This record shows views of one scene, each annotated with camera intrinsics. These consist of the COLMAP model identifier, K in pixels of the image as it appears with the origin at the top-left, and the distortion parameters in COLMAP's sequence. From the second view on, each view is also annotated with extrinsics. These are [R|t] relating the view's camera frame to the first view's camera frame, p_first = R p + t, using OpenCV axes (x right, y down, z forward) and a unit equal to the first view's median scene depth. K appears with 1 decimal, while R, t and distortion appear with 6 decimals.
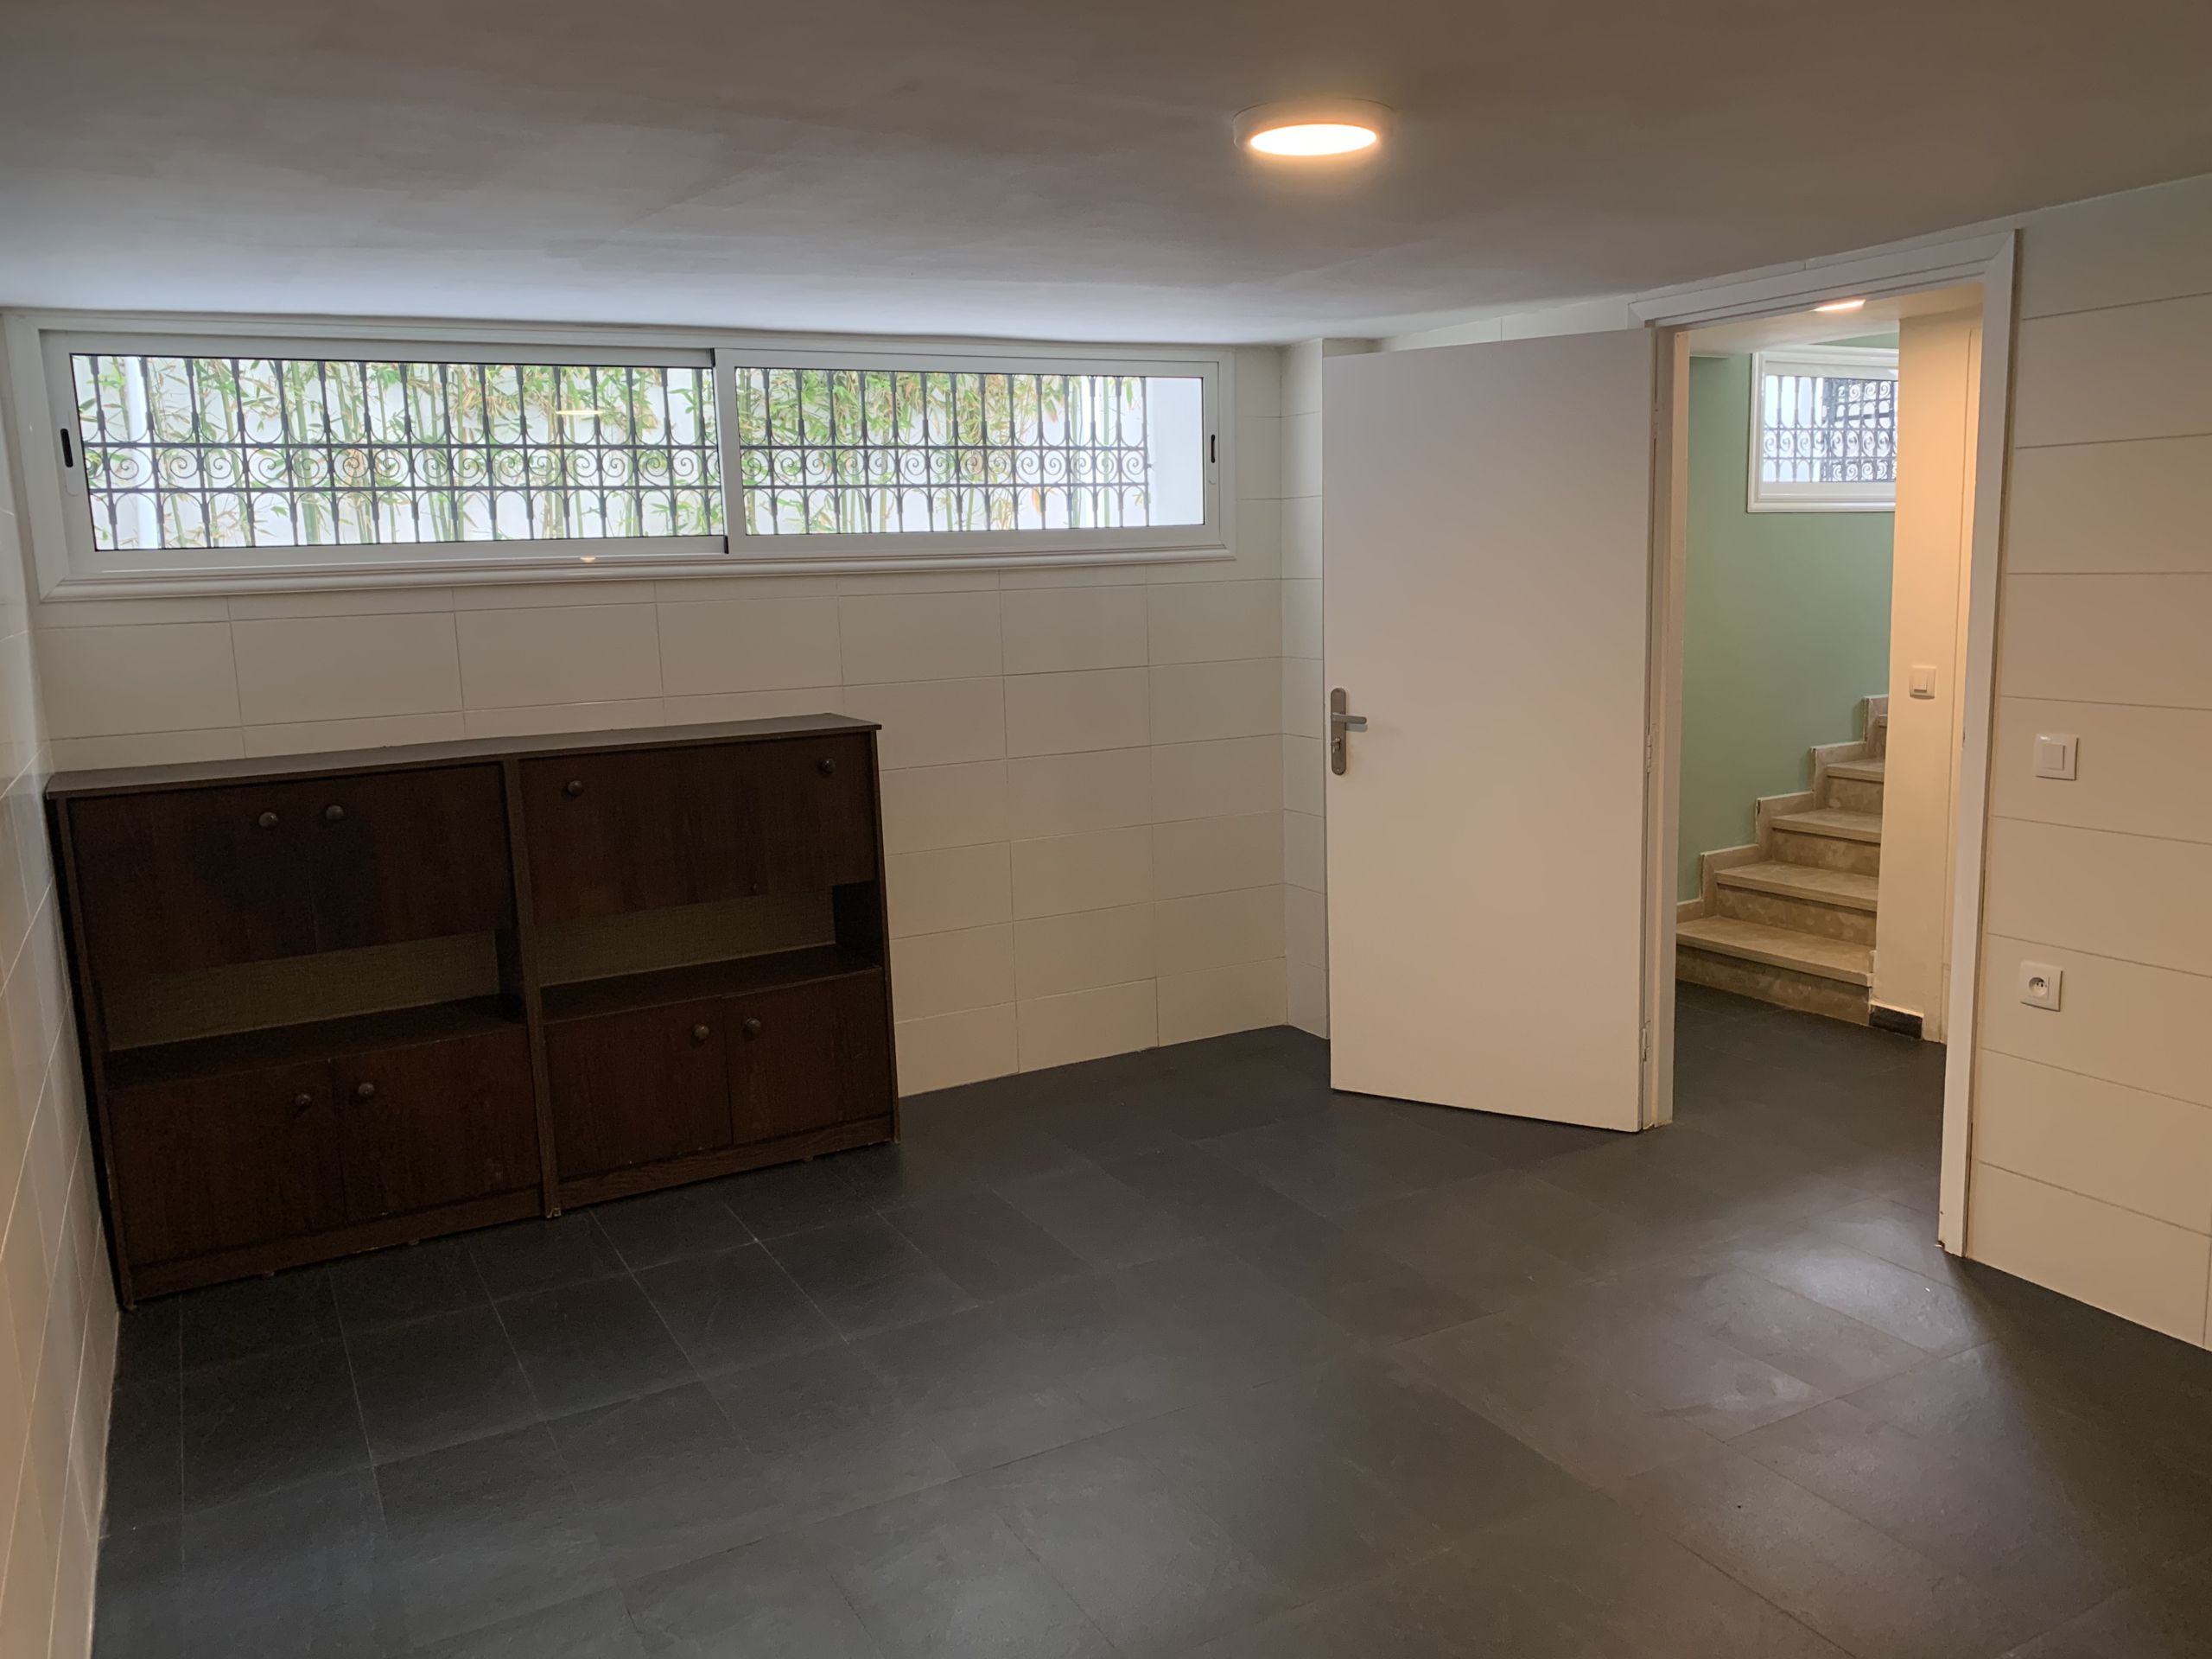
lens RADIAL K [[1704.0, 0, 1106.0], [0, 1704.0, 829.5], [0, 0, 1]] dist [0.039696, -0.009331]
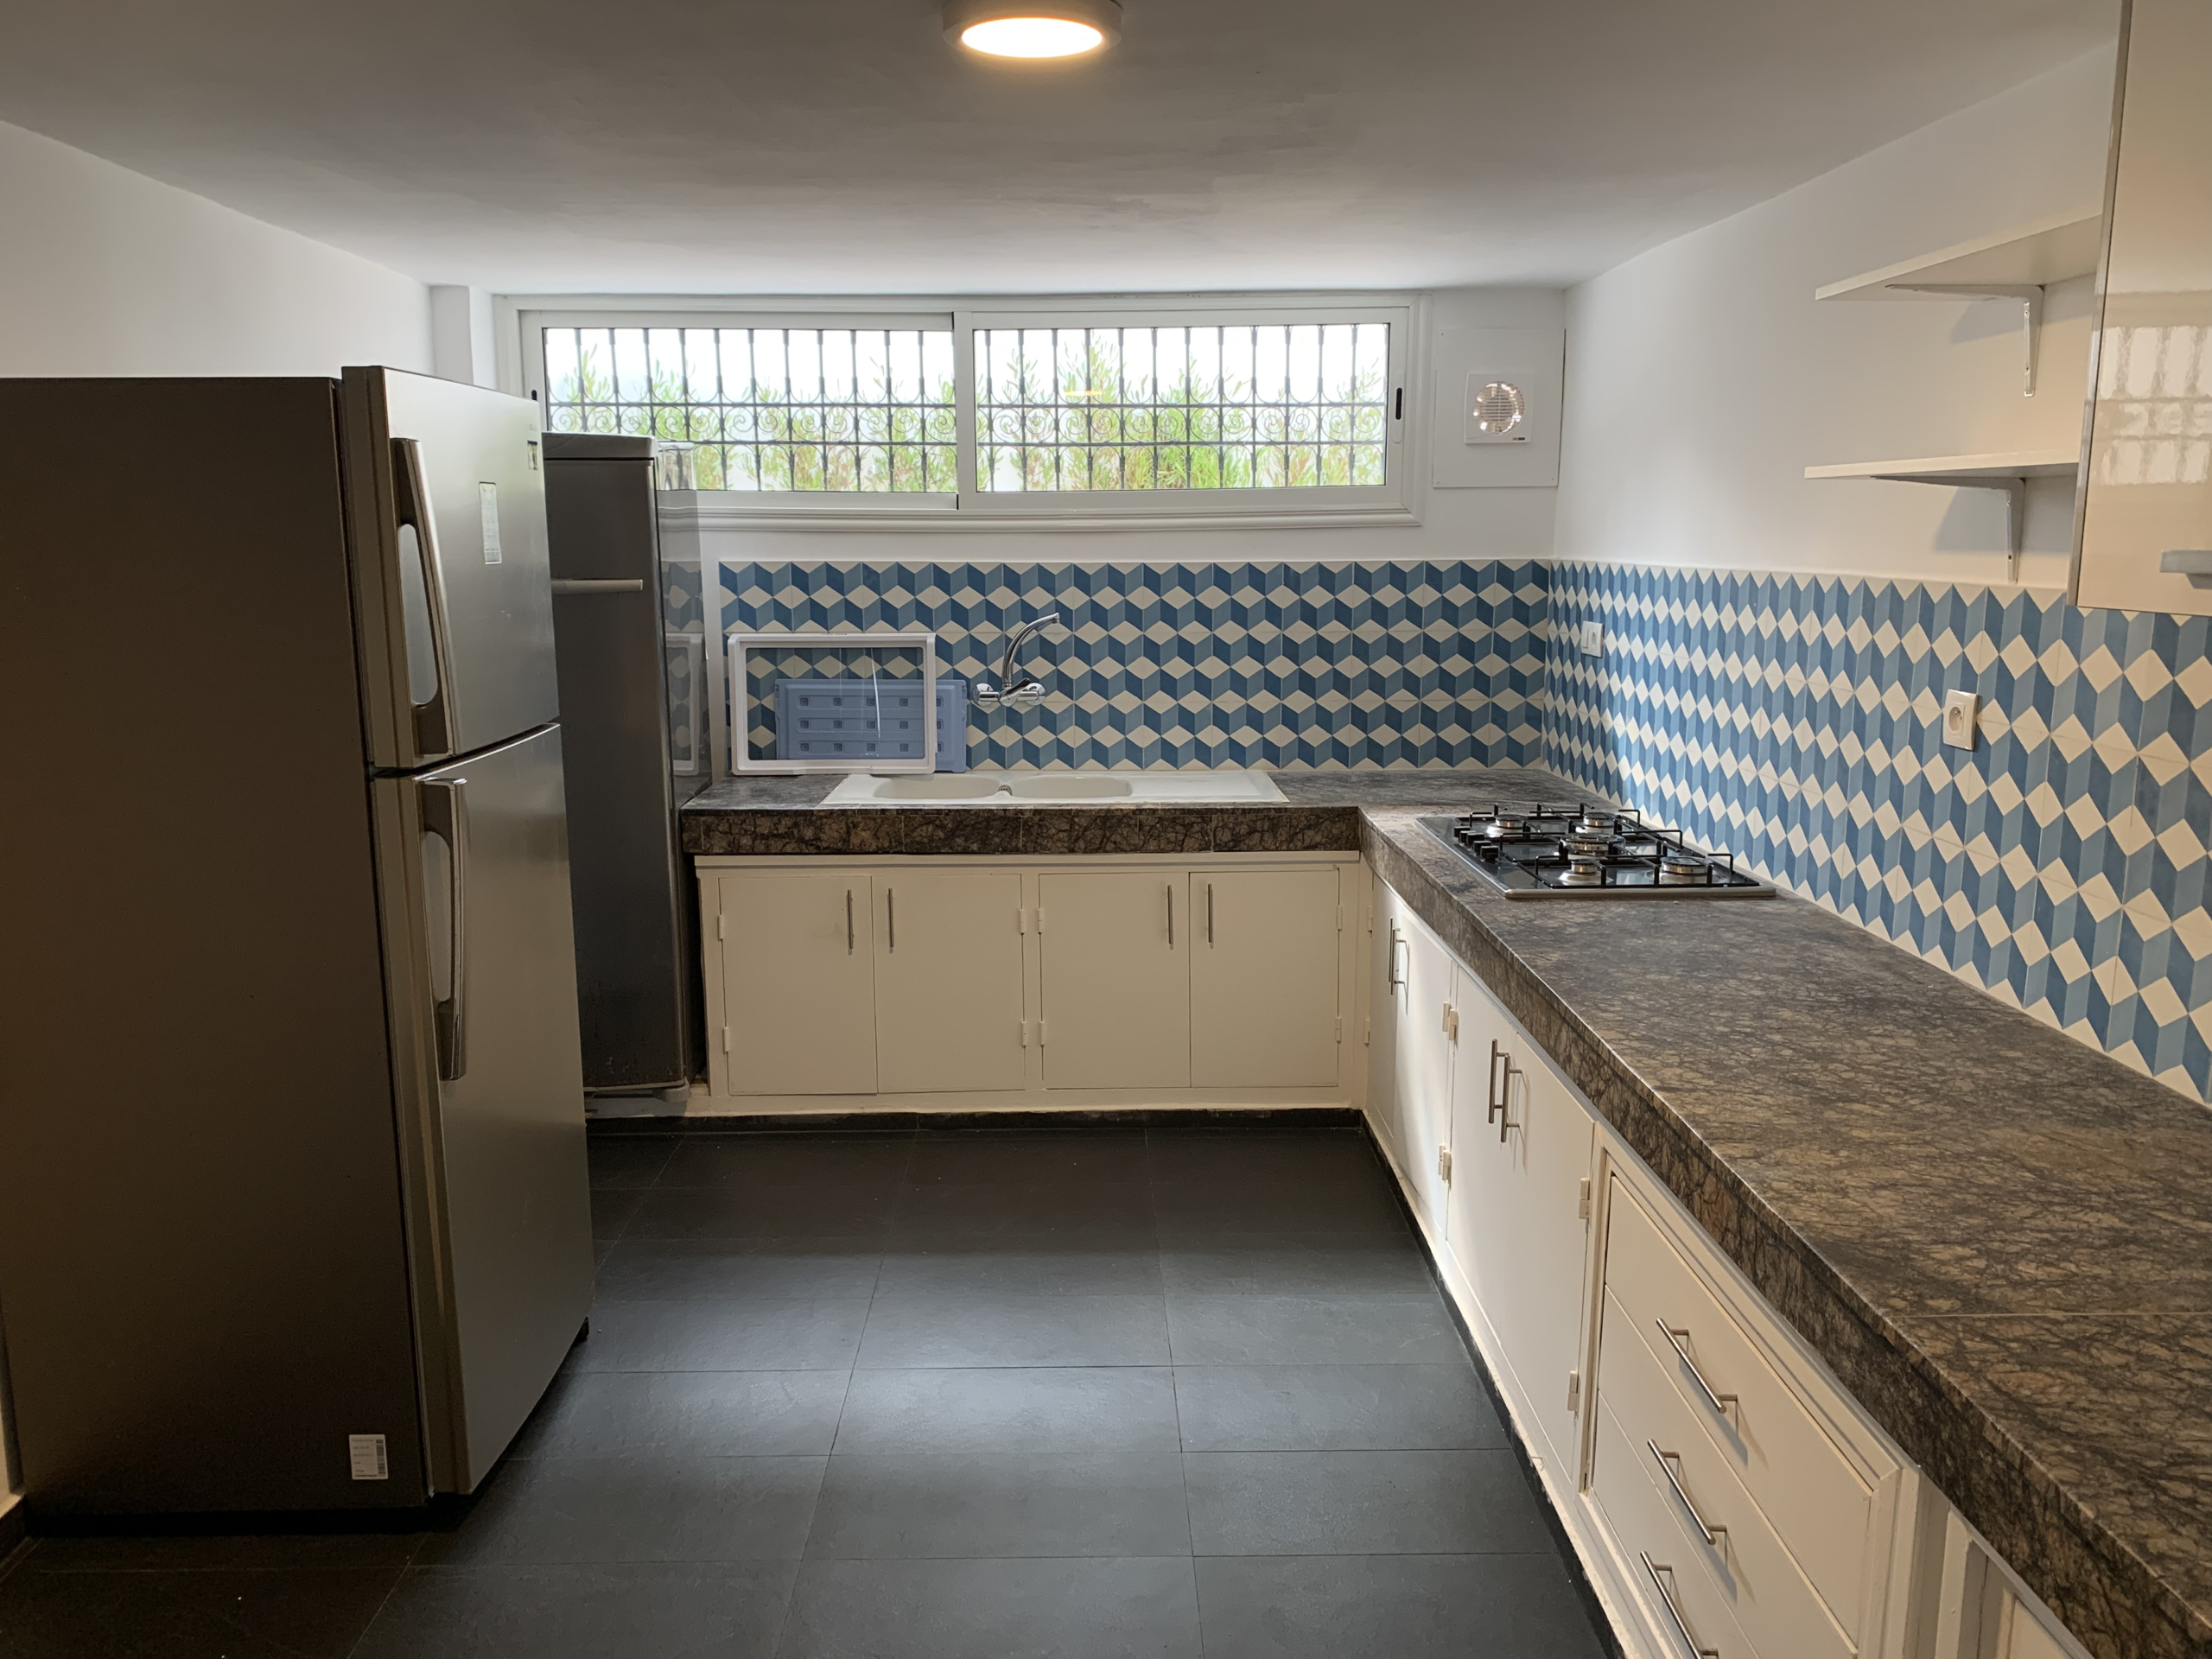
lens RADIAL K [[1704.0, 0, 1106.0], [0, 1704.0, 829.5], [0, 0, 1]] dist [0.039696, -0.009331]
pose [[0.881145, 0.111245, -0.459573, 0.369252], [-0.099456, 0.993791, 0.049870, -0.029446], [0.462268, 0.001764, 0.886739, 0.129718]]
